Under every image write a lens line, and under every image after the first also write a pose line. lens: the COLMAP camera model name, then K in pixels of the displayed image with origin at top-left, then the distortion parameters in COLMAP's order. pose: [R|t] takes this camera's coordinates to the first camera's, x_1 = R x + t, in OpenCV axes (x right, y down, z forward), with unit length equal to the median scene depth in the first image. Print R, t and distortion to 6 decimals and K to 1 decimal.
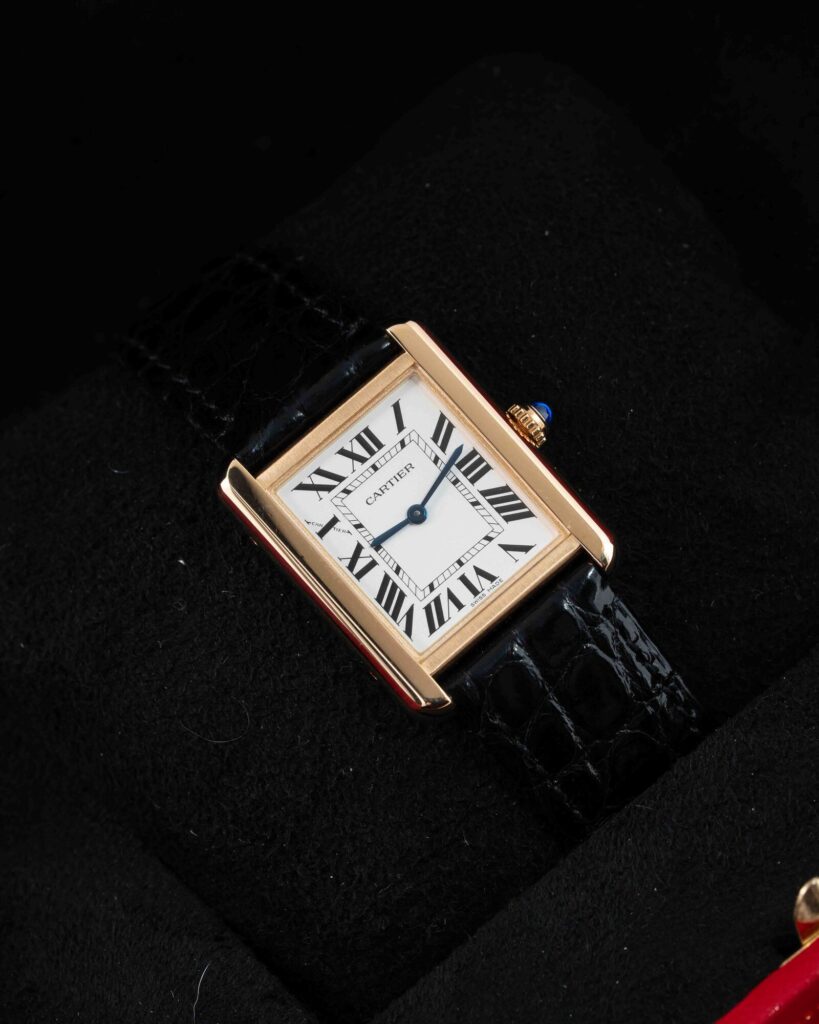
lens RADIAL K [[4374.5, 0, 409.5], [0, 4374.5, 512.0], [0, 0, 1]] dist [-0.114579, 0.758392]
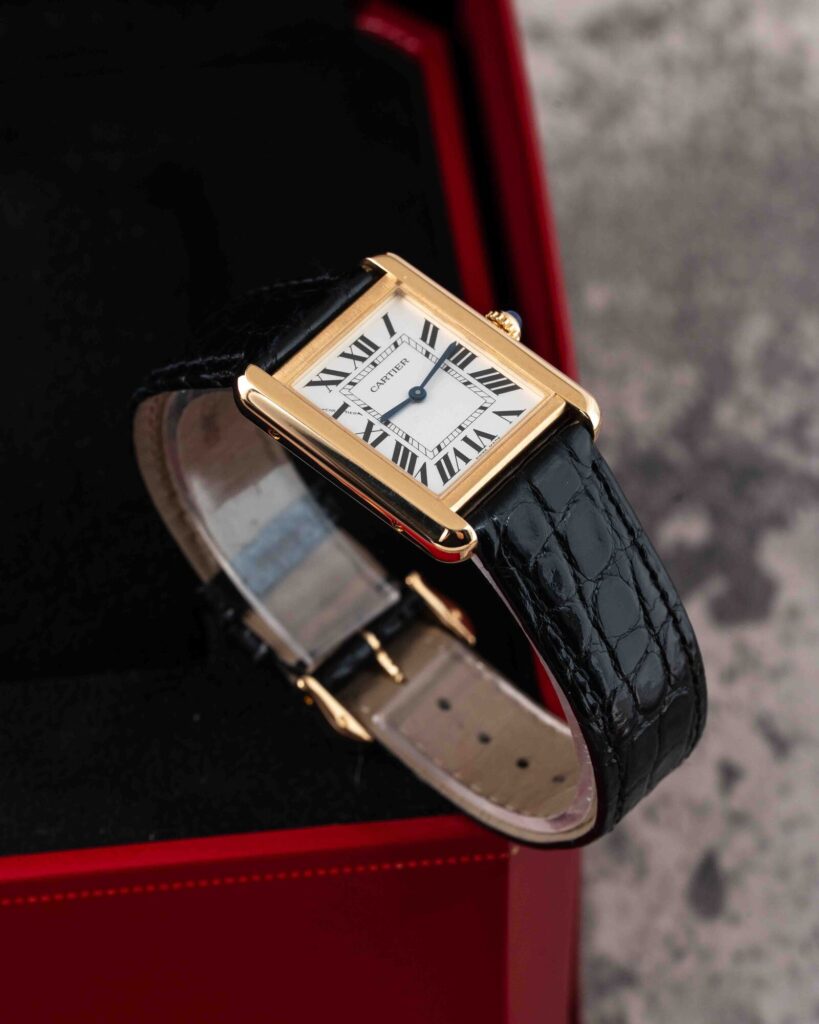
lens RADIAL K [[4374.5, 0, 409.5], [0, 4374.5, 512.0], [0, 0, 1]] dist [-0.114579, 0.758392]
pose [[0.988832, -0.079935, 0.125785, -0.143958], [0.120527, 0.925348, -0.359450, 0.431858], [-0.087662, 0.370596, 0.924648, -0.027523]]
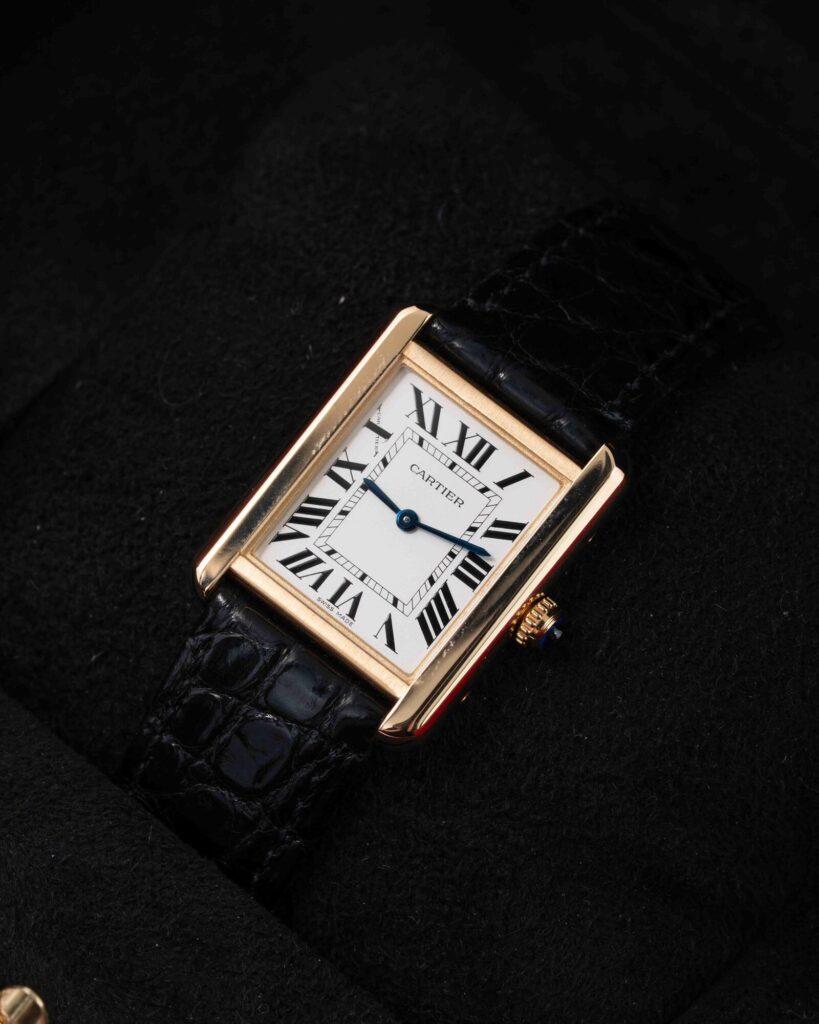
lens RADIAL K [[4374.5, 0, 409.5], [0, 4374.5, 512.0], [0, 0, 1]] dist [-0.114579, 0.758392]
pose [[0.171754, 0.958479, -0.227637, 0.206118], [-0.924351, 0.236708, 0.299241, -0.271058], [0.340699, 0.159021, 0.926626, 0.160700]]
